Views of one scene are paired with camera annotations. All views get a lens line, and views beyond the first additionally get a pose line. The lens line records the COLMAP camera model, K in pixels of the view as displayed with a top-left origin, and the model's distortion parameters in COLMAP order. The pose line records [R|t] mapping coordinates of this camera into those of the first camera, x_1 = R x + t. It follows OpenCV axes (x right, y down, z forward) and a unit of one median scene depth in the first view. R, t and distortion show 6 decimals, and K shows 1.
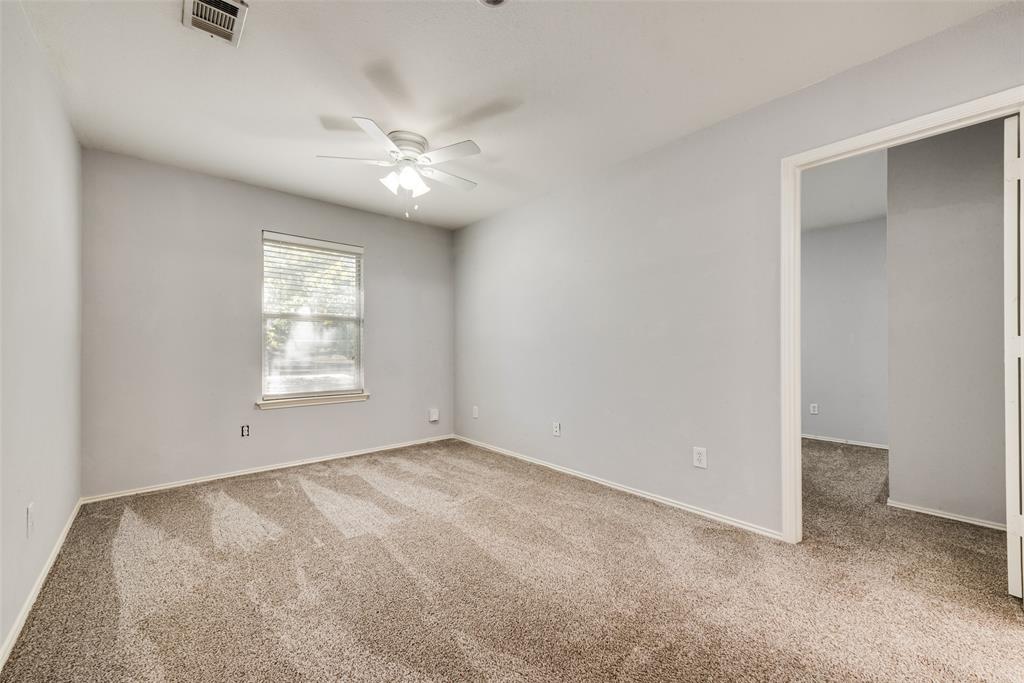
lens RADIAL K [[406.3, 0, 510.6], [0, 406.3, 348.5], [0, 0, 1]] dist [0.010992, -0.000097]
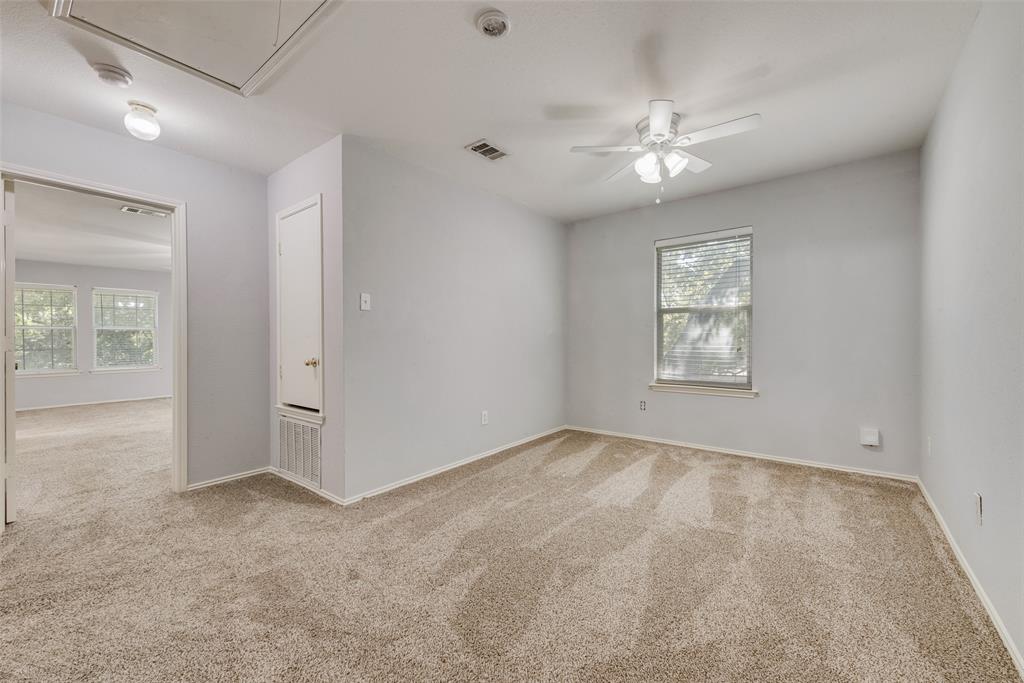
lens RADIAL K [[406.3, 0, 510.6], [0, 406.3, 348.5], [0, 0, 1]] dist [0.010992, -0.000097]
pose [[0.174880, 0.023717, -0.984304, 0.528772], [0.007002, 0.999655, 0.025330, -0.008769], [0.984565, -0.011322, 0.174654, 0.398613]]
